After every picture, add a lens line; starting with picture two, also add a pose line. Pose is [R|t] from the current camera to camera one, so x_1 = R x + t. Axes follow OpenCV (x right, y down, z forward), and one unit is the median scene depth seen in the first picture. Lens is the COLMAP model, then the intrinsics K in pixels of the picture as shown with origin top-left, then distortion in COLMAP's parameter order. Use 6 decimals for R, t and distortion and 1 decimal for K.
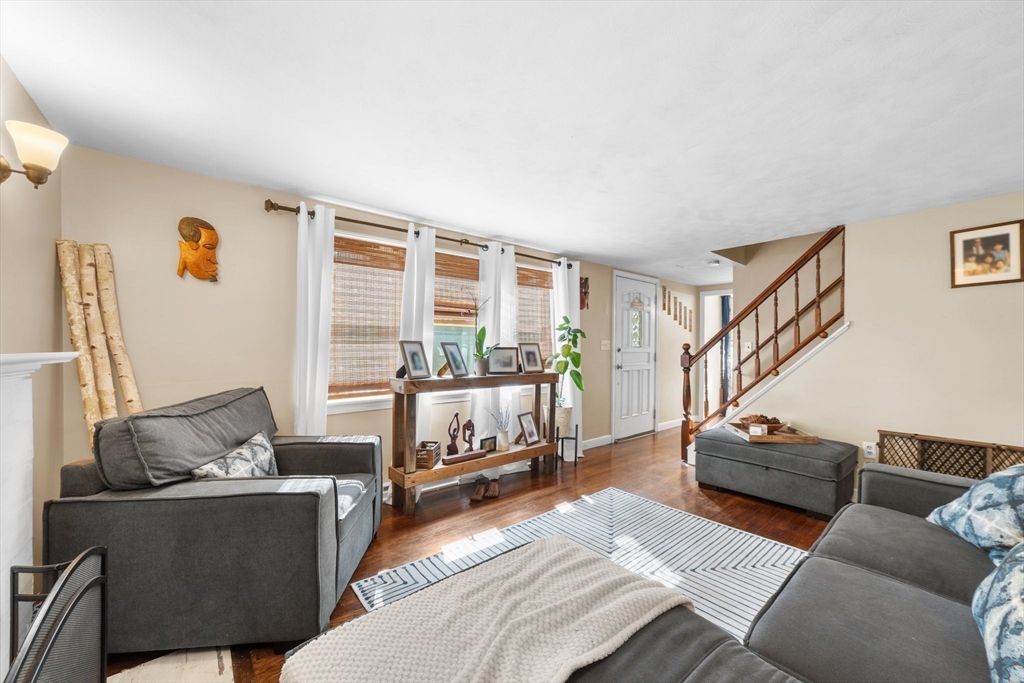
lens RADIAL K [[396.9, 0, 517.1], [0, 396.9, 345.5], [0, 0, 1]] dist [-0.010905, 0.000055]
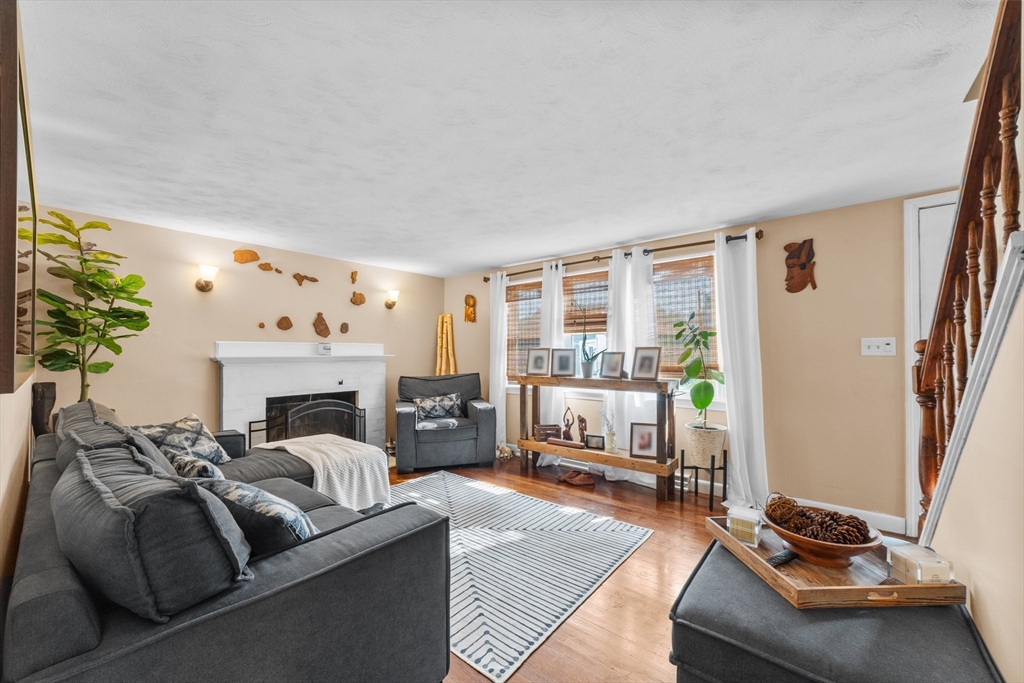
lens RADIAL K [[396.9, 0, 517.1], [0, 396.9, 345.5], [0, 0, 1]] dist [-0.010905, 0.000055]
pose [[0.172827, -0.022843, -0.984687, 1.027953], [0.008102, 0.999730, -0.021770, 0.008638], [0.984919, -0.004215, 0.172965, 0.641466]]
